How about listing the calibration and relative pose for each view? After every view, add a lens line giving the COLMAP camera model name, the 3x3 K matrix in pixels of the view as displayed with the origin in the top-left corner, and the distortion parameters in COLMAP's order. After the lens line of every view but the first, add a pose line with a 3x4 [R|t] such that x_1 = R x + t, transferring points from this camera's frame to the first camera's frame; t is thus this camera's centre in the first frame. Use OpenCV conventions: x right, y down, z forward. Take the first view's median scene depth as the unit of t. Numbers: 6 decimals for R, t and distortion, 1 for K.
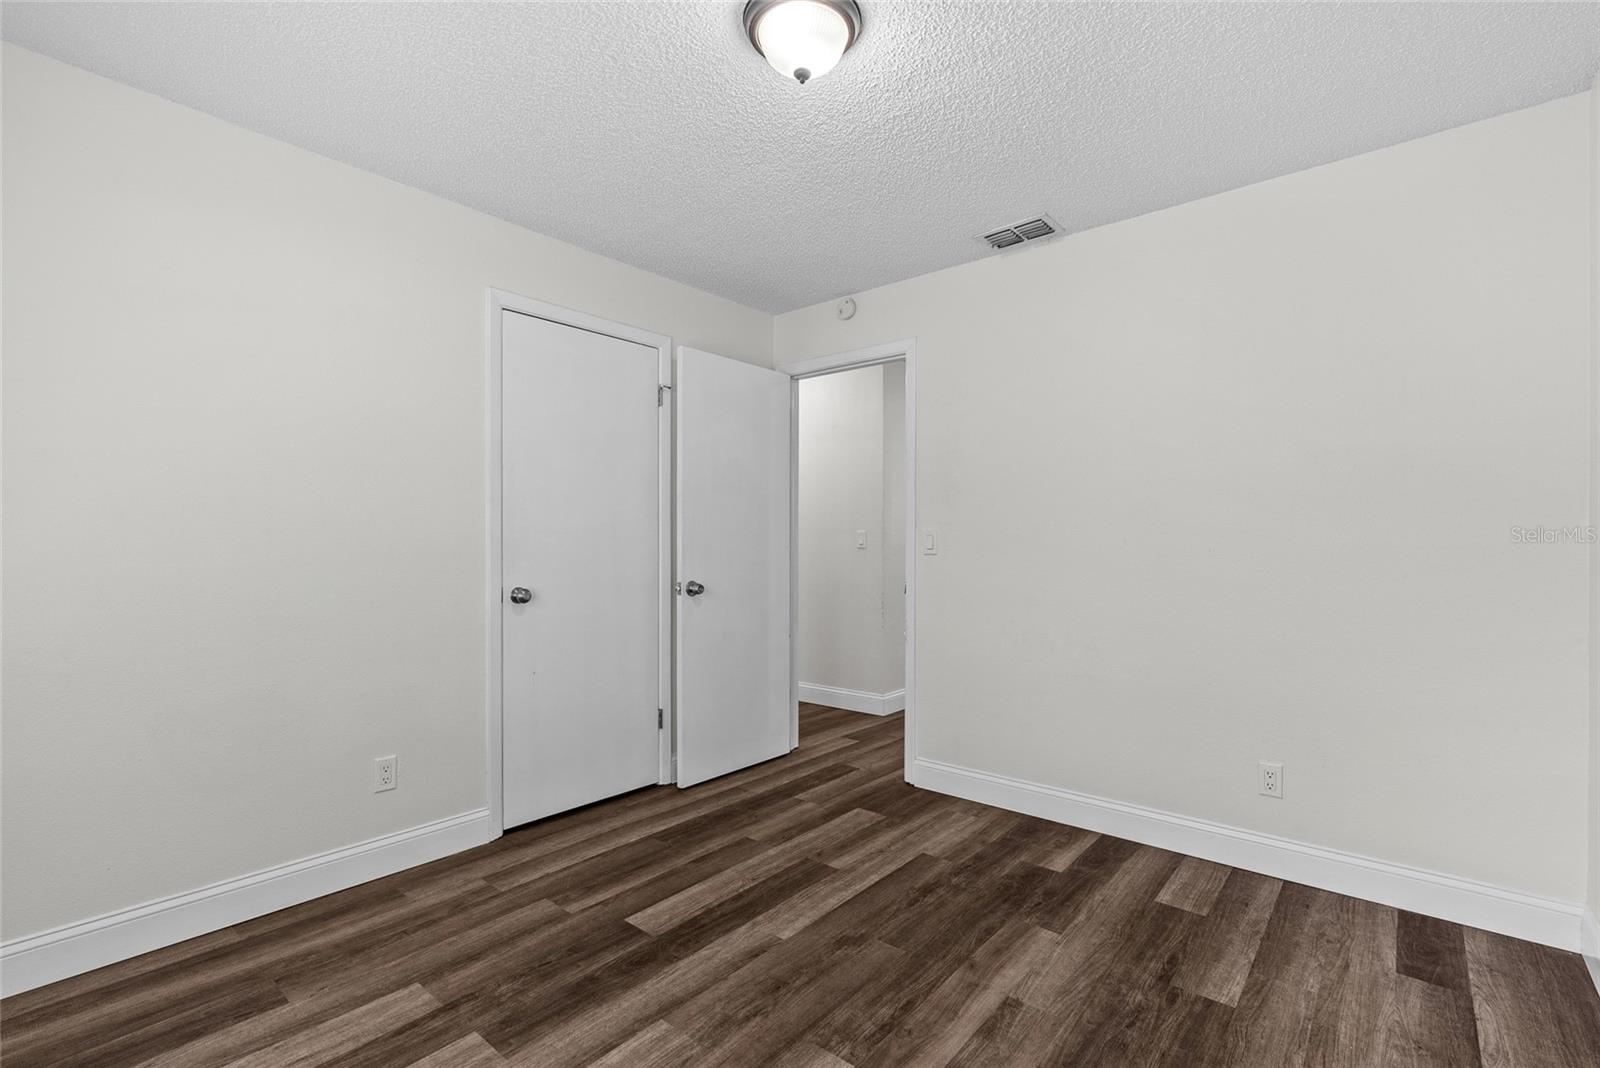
lens RADIAL K [[726.5, 0, 798.9], [0, 726.5, 537.8], [0, 0, 1]] dist [-0.004003, -0.000661]
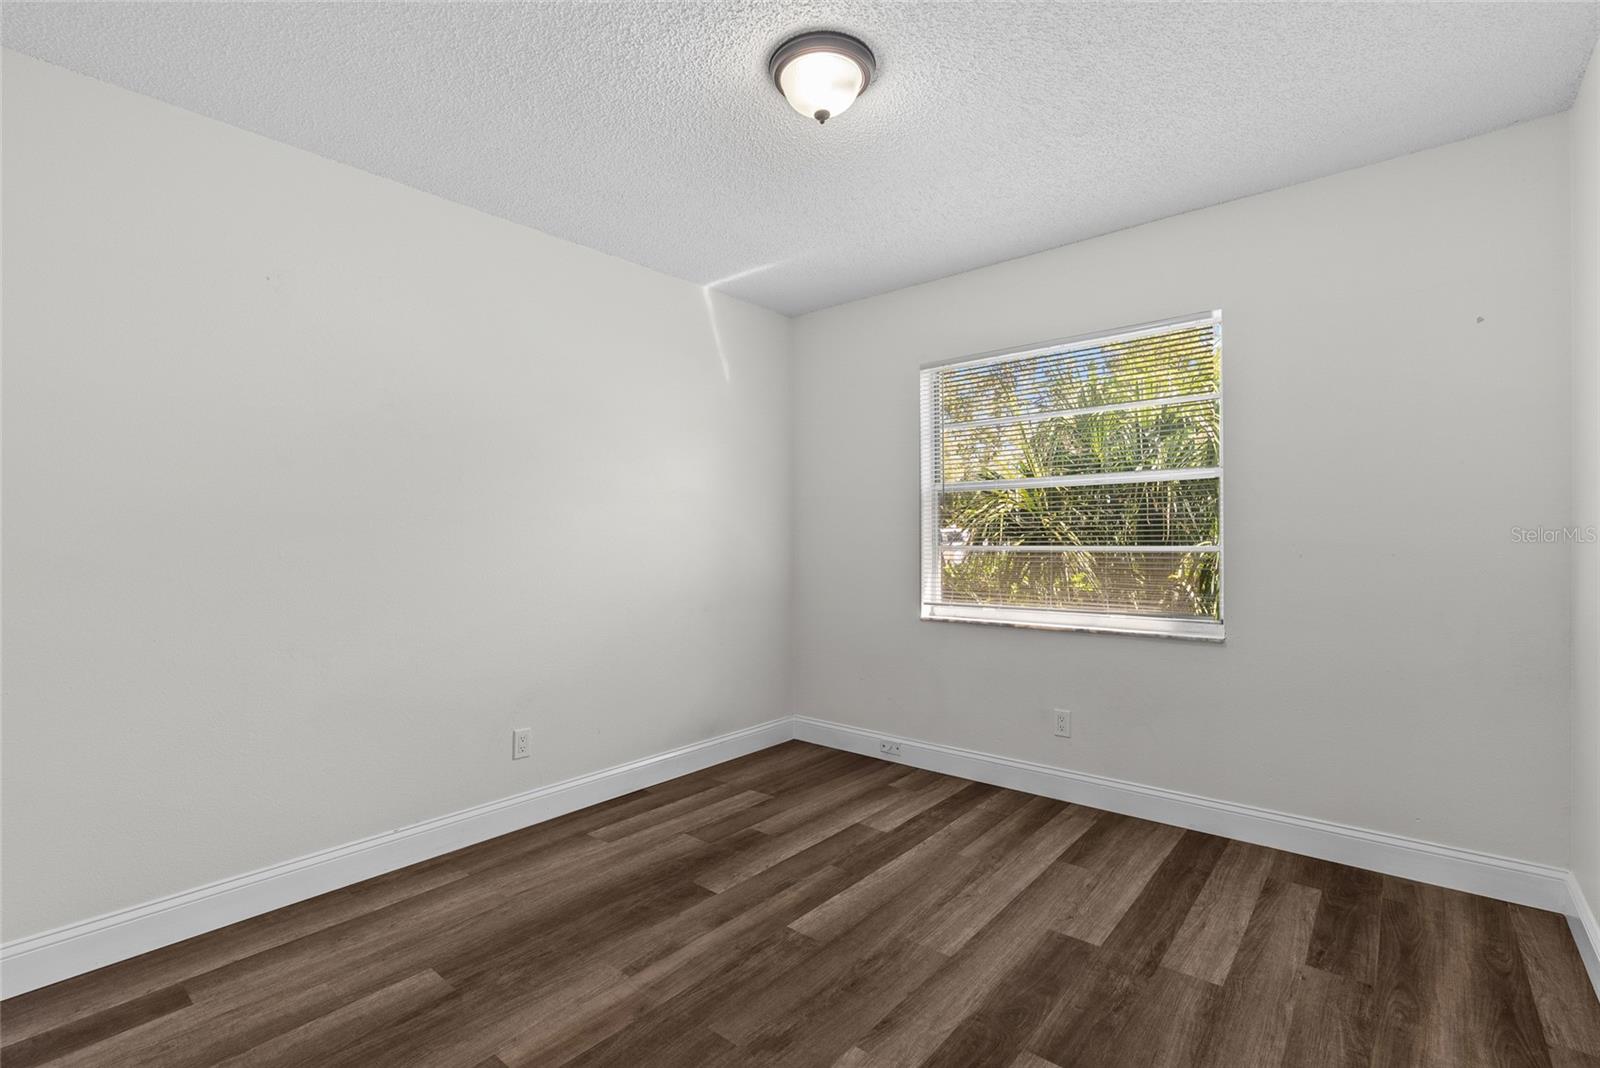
lens RADIAL K [[726.5, 0, 801.0], [0, 726.5, 535.6], [0, 0, 1]] dist [-0.004003, -0.000661]
pose [[-0.999972, 0.007254, -0.001919, 0.040330], [0.007267, 0.999951, -0.006755, 0.007787], [0.001870, -0.006768, -0.999975, 2.028140]]
